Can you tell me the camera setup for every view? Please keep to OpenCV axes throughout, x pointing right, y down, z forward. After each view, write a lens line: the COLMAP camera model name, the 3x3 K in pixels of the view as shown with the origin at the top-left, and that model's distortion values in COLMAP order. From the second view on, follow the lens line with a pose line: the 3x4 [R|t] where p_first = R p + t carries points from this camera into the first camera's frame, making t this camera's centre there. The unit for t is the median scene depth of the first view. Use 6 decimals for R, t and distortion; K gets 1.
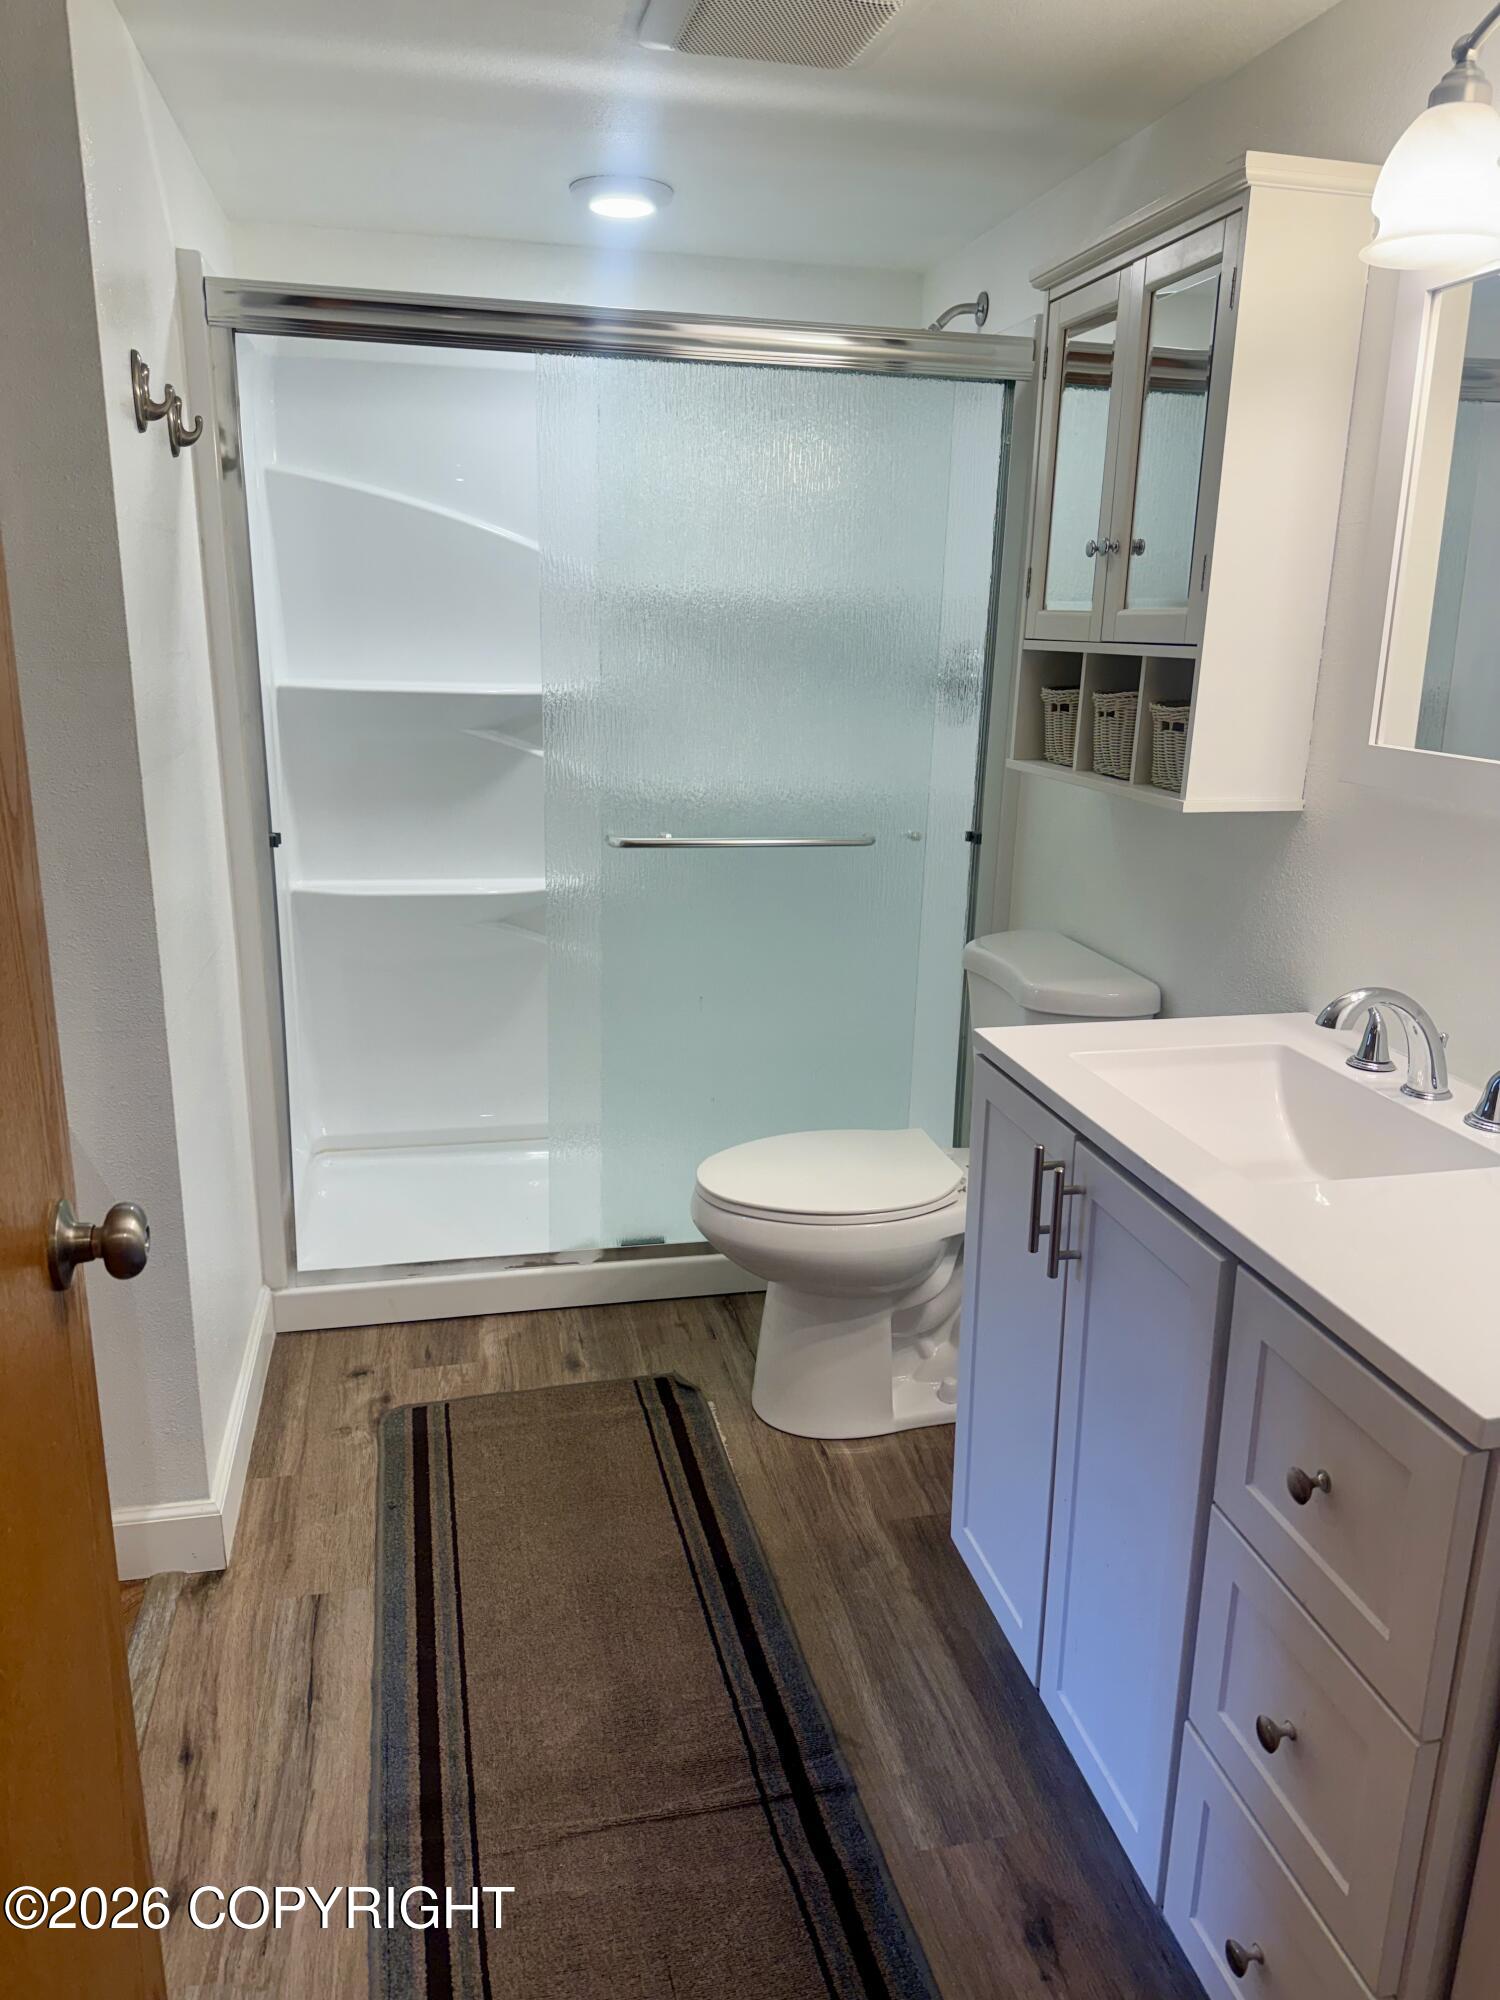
lens RADIAL K [[1381.9, 0, 750.0], [0, 1381.9, 1000.0], [0, 0, 1]] dist [0.093300, -0.085273]
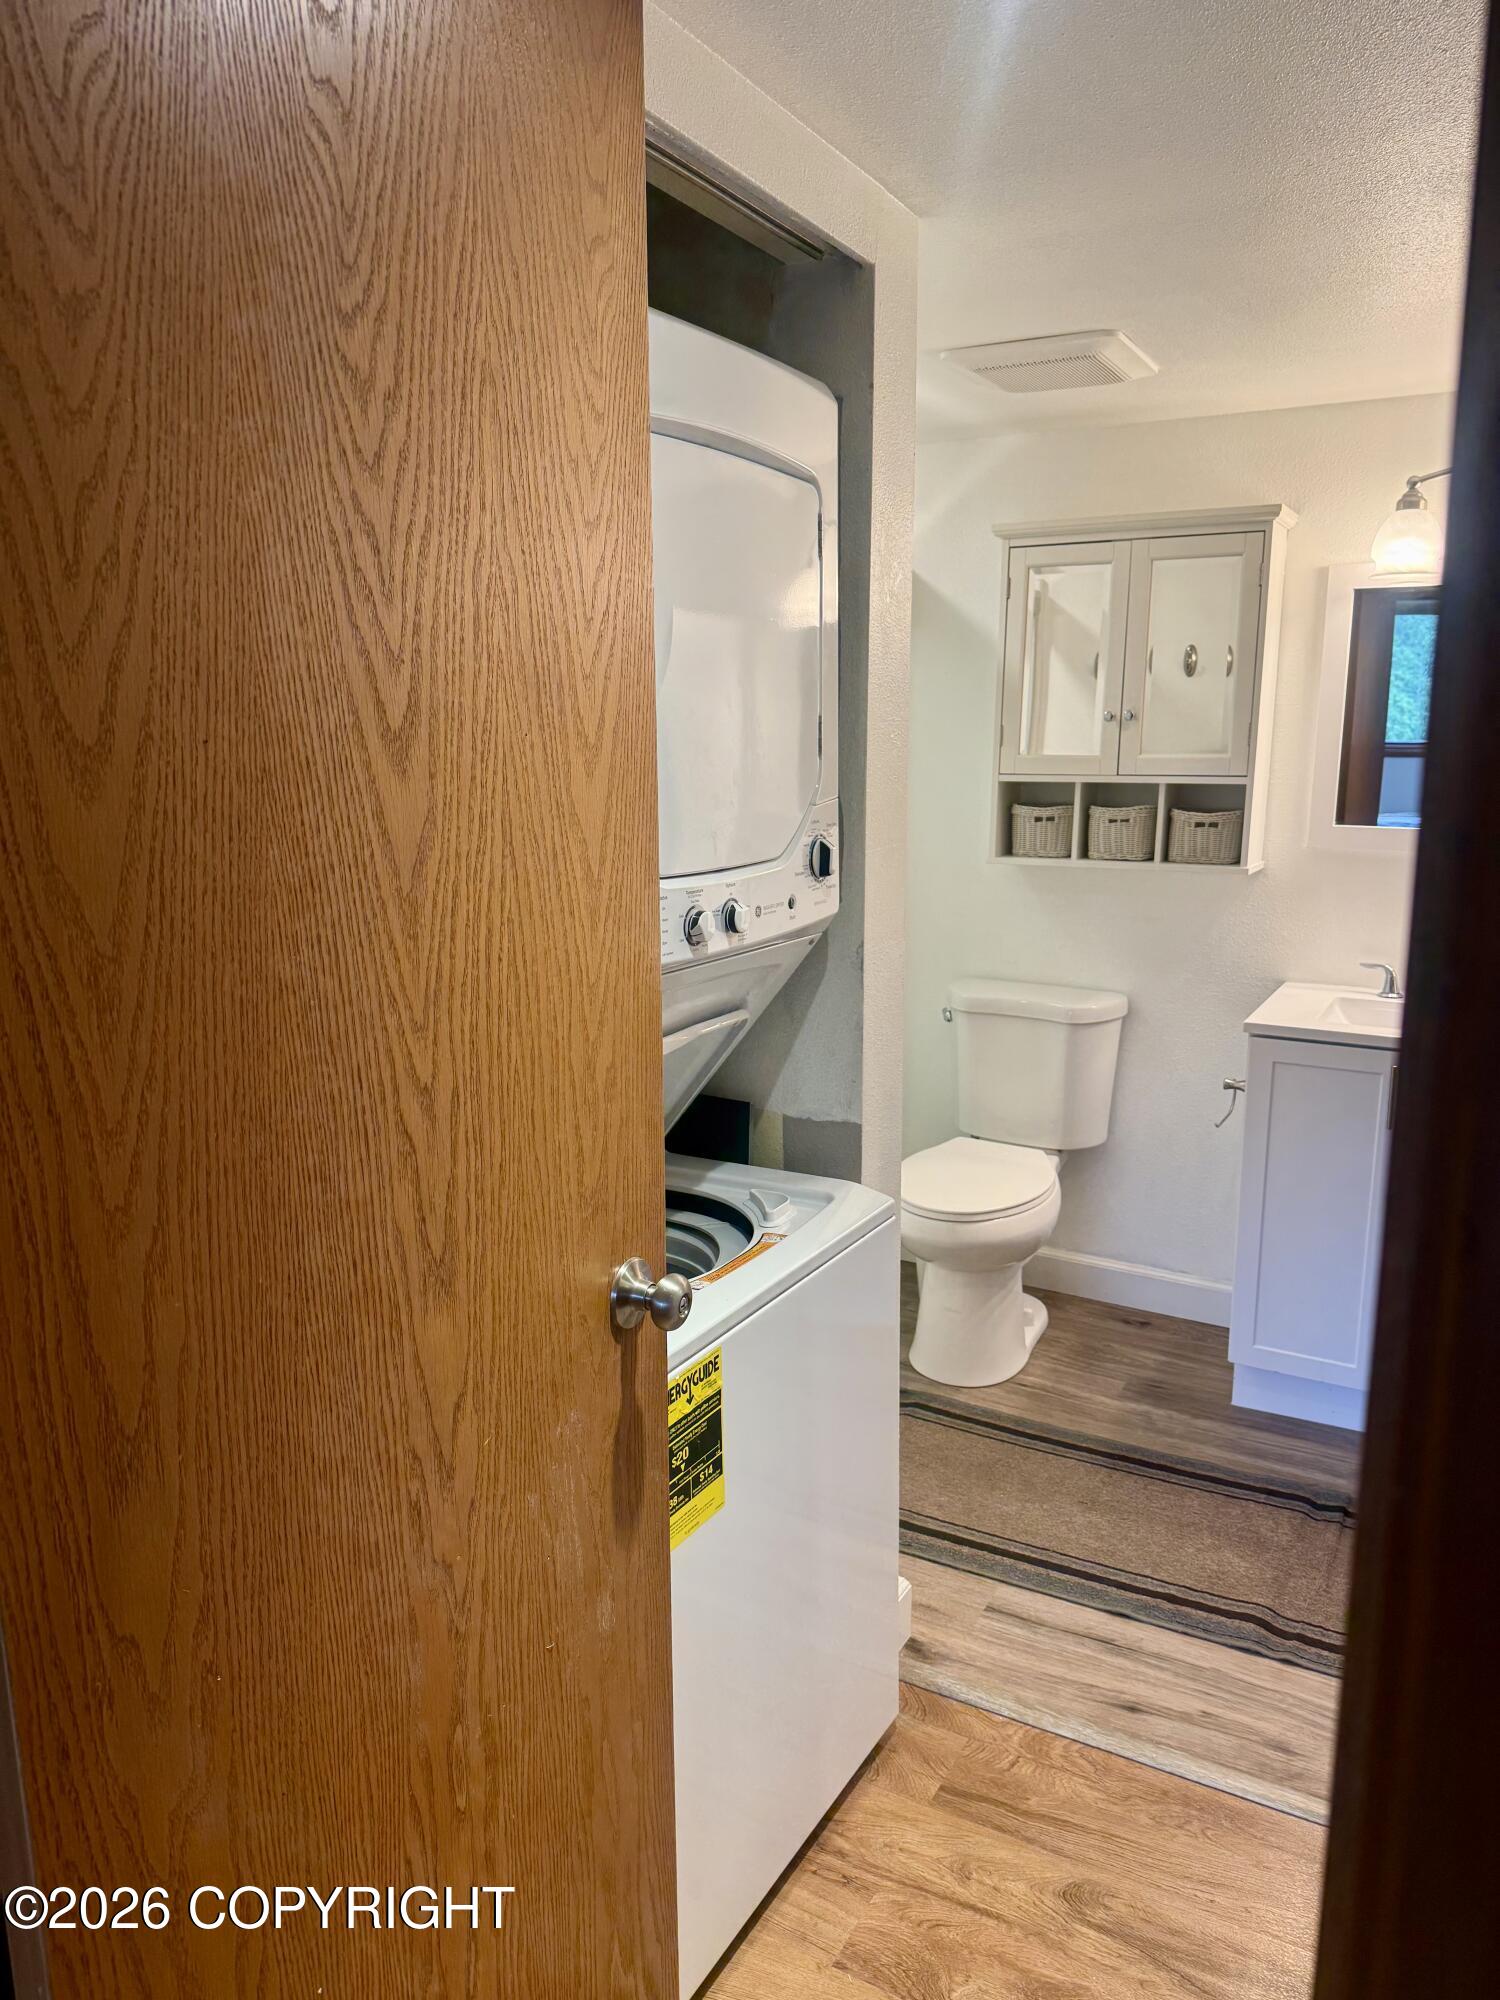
lens RADIAL K [[1381.9, 0, 750.0], [0, 1381.9, 1000.0], [0, 0, 1]] dist [0.093300, -0.085273]
pose [[0.676788, -0.174544, 0.715187, -1.226143], [0.217691, 0.975491, 0.032069, -0.159796], [-0.703255, 0.133986, 0.698197, 0.254966]]
